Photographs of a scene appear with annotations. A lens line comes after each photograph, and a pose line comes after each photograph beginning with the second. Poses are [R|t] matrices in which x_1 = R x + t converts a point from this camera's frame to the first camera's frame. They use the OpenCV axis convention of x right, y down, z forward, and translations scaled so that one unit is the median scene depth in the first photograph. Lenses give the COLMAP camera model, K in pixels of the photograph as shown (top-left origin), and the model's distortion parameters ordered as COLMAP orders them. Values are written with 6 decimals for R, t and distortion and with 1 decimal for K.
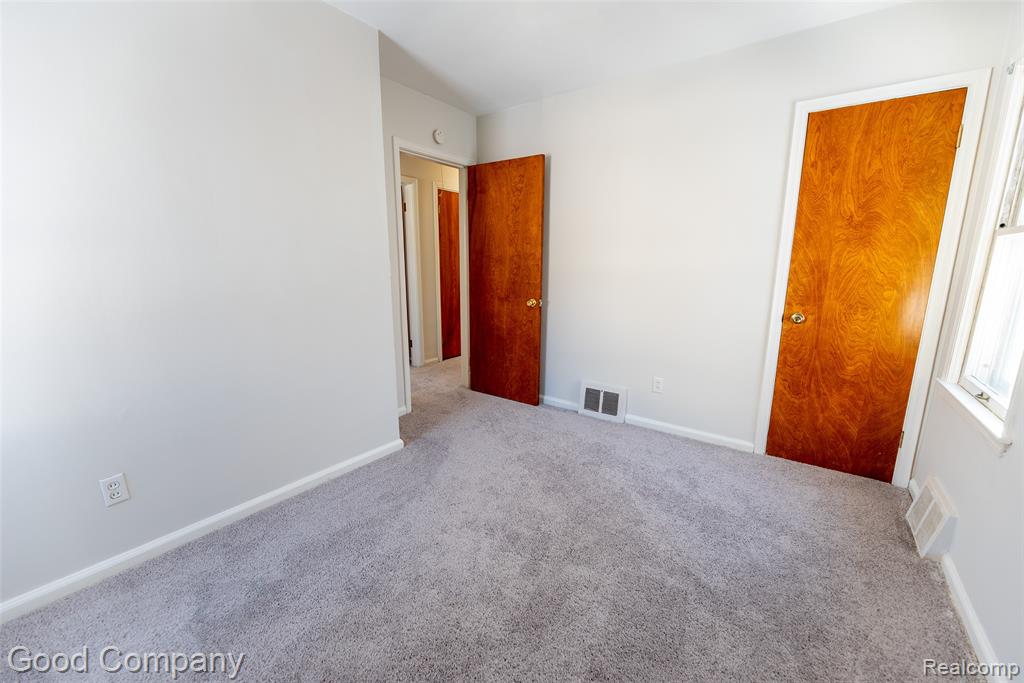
lens RADIAL K [[409.3, 0, 512.0], [0, 409.3, 341.5], [0, 0, 1]] dist [-0.007011, -0.000328]
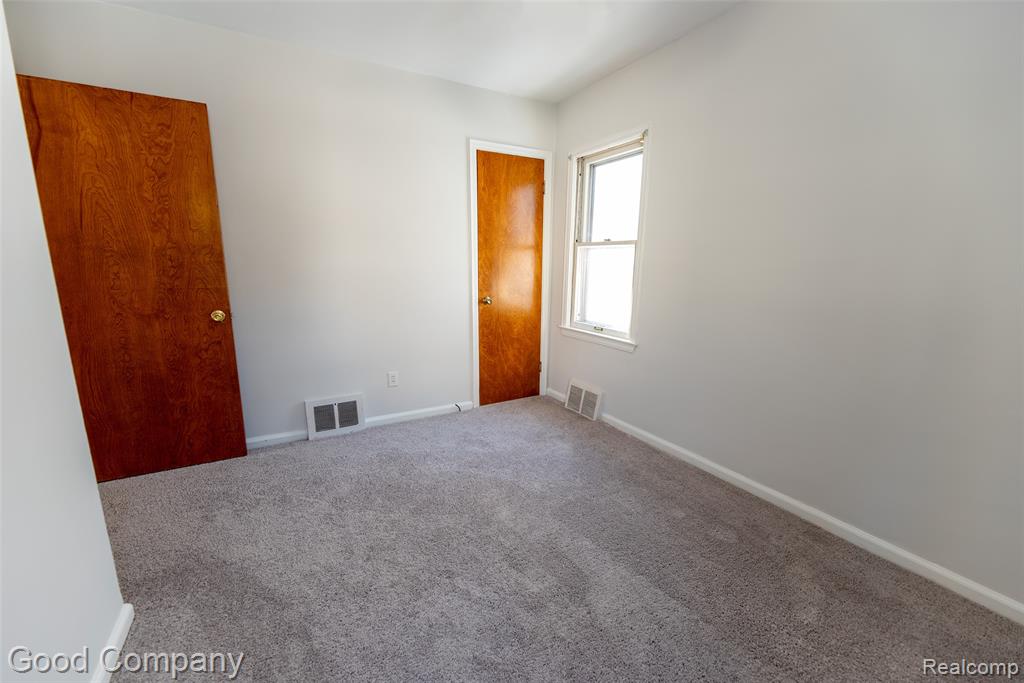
lens RADIAL K [[406.4, 0, 512.0], [0, 406.4, 341.5], [0, 0, 1]] dist [-0.003410, -0.000228]
pose [[0.415950, -0.176540, 0.892087, -0.393708], [0.166295, 0.979201, 0.116242, -0.052163], [-0.894054, 0.099998, 0.436656, 0.265688]]
